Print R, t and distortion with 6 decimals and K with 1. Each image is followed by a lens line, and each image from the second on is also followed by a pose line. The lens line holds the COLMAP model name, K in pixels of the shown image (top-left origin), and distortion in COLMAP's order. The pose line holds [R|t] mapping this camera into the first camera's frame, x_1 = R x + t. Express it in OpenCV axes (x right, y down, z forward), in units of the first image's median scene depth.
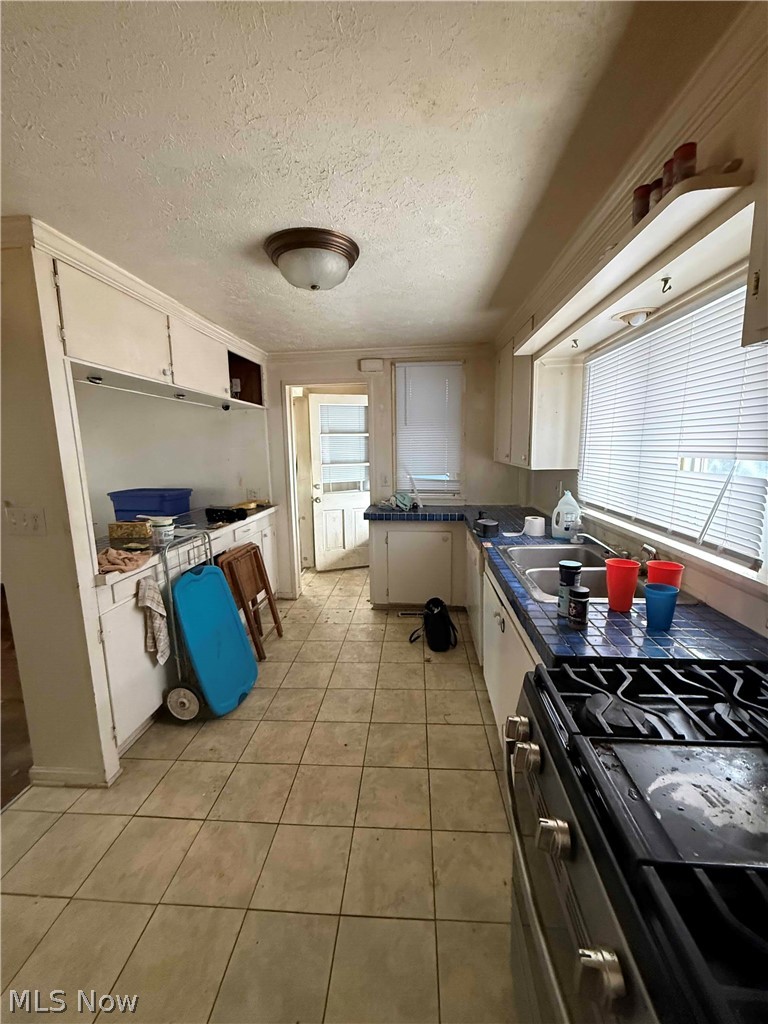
lens RADIAL K [[409.2, 0, 386.9], [0, 409.2, 512.0], [0, 0, 1]] dist [-0.001227, -0.000092]
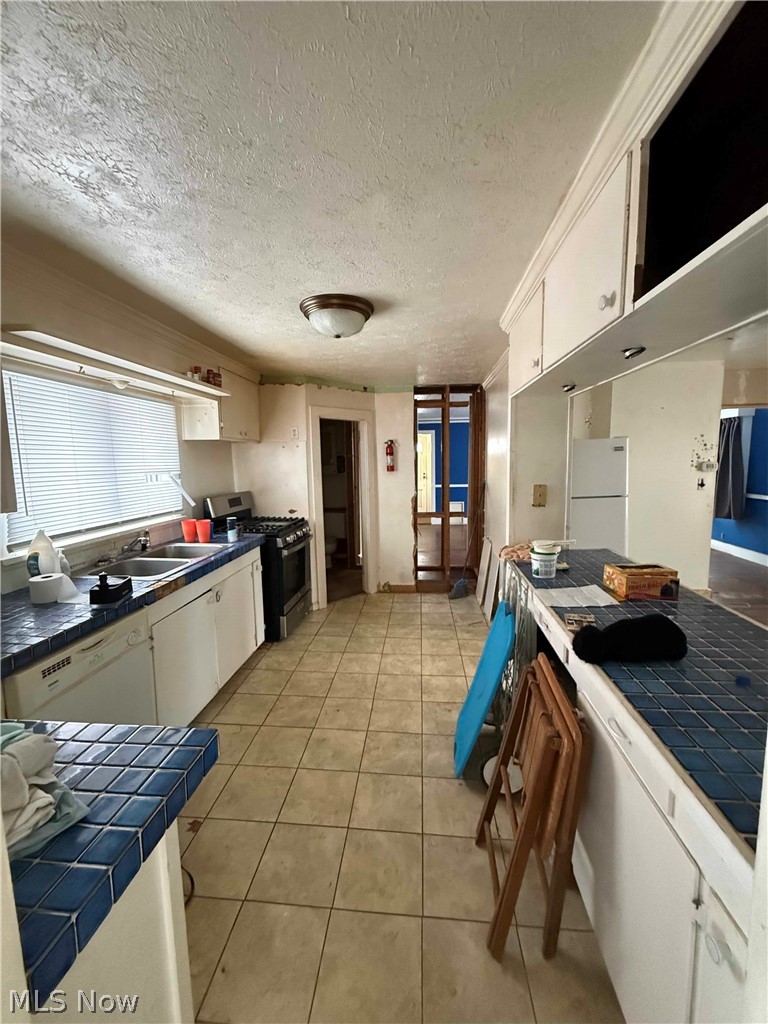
lens RADIAL K [[409.2, 0, 386.4], [0, 409.2, 508.2], [0, 0, 1]] dist [-0.001227, -0.000092]
pose [[-0.999331, 0.031605, 0.018409, -0.275660], [0.035399, 0.962405, 0.269303, -0.311639], [-0.009205, 0.269775, -0.962879, 1.945018]]
